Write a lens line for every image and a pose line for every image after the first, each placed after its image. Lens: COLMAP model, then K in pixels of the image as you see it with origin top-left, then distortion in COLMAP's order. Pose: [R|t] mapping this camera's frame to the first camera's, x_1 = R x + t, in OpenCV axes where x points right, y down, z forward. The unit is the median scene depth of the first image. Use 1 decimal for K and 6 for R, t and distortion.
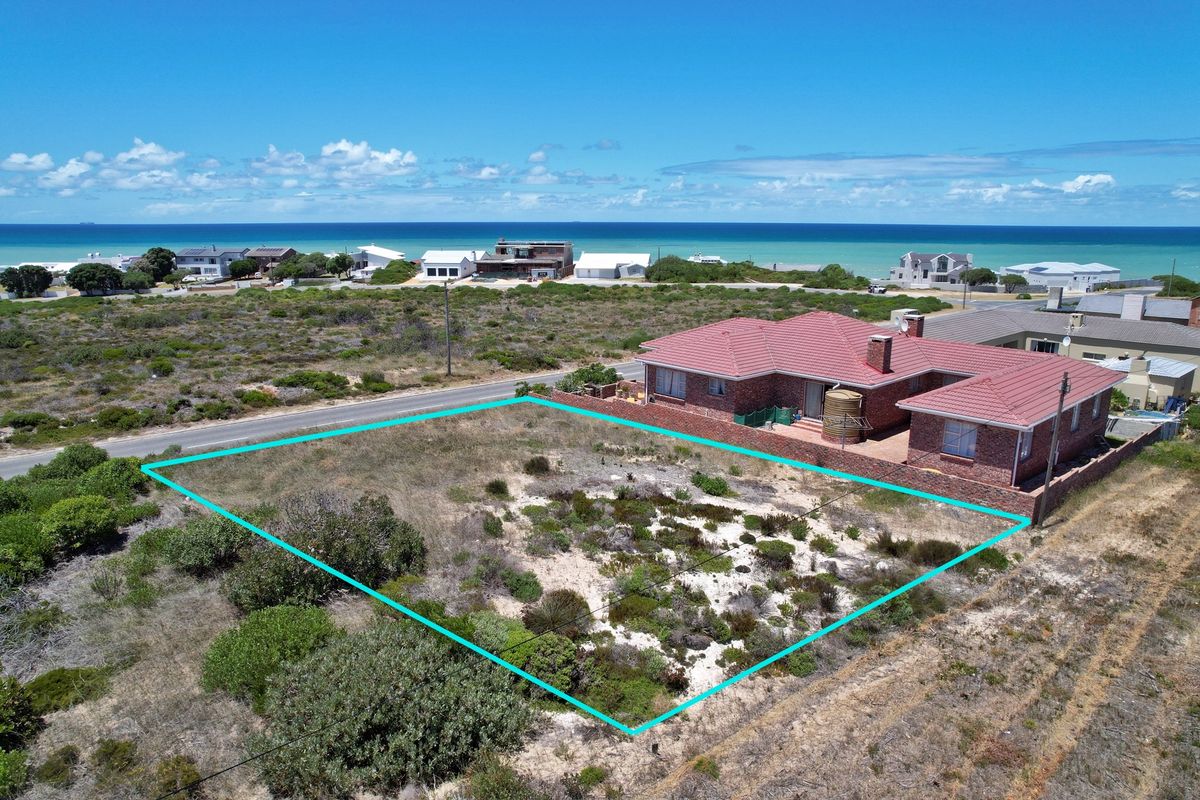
lens RADIAL K [[766.5, 0, 600.0], [0, 766.5, 400.0], [0, 0, 1]] dist [-0.070658, 0.061231]
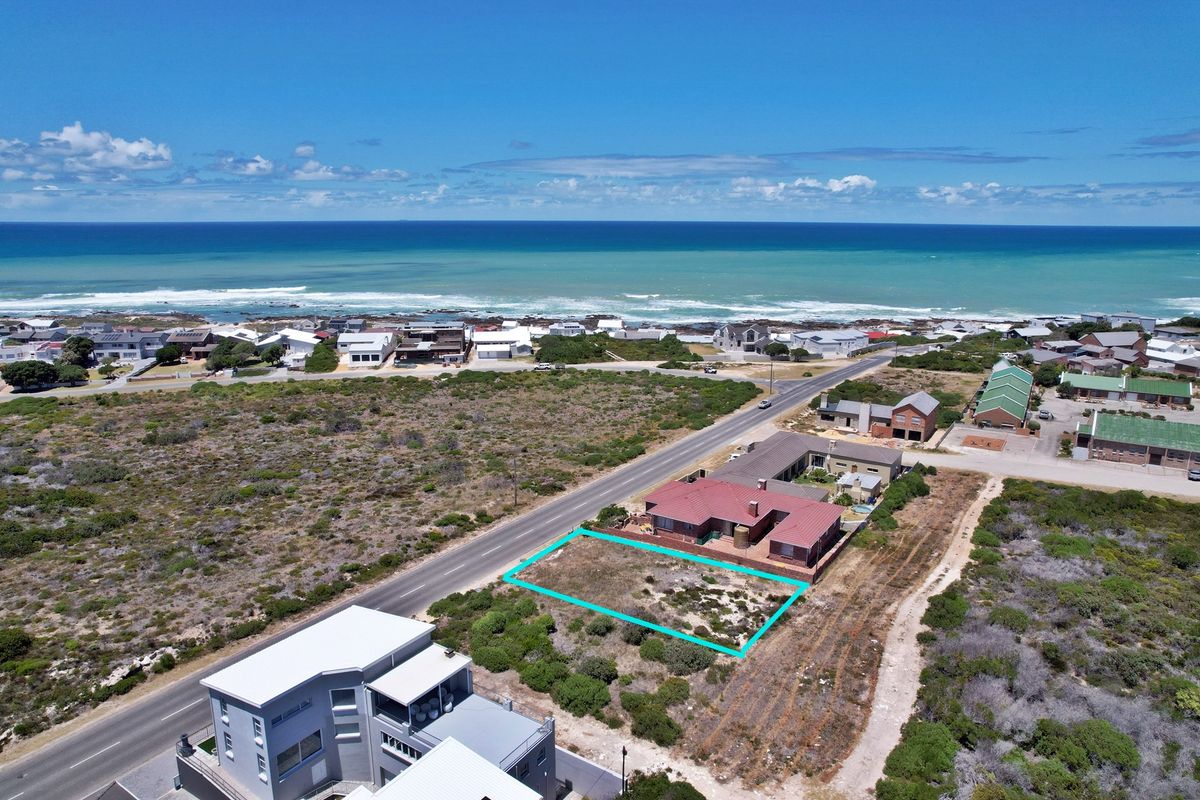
lens RADIAL K [[766.5, 0, 600.0], [0, 766.5, 400.0], [0, 0, 1]] dist [-0.070658, 0.061231]
pose [[0.969749, -0.054950, 0.237839, -0.689910], [0.054014, 0.998485, 0.010456, -0.472946], [-0.238053, 0.002707, 0.971248, -1.294771]]
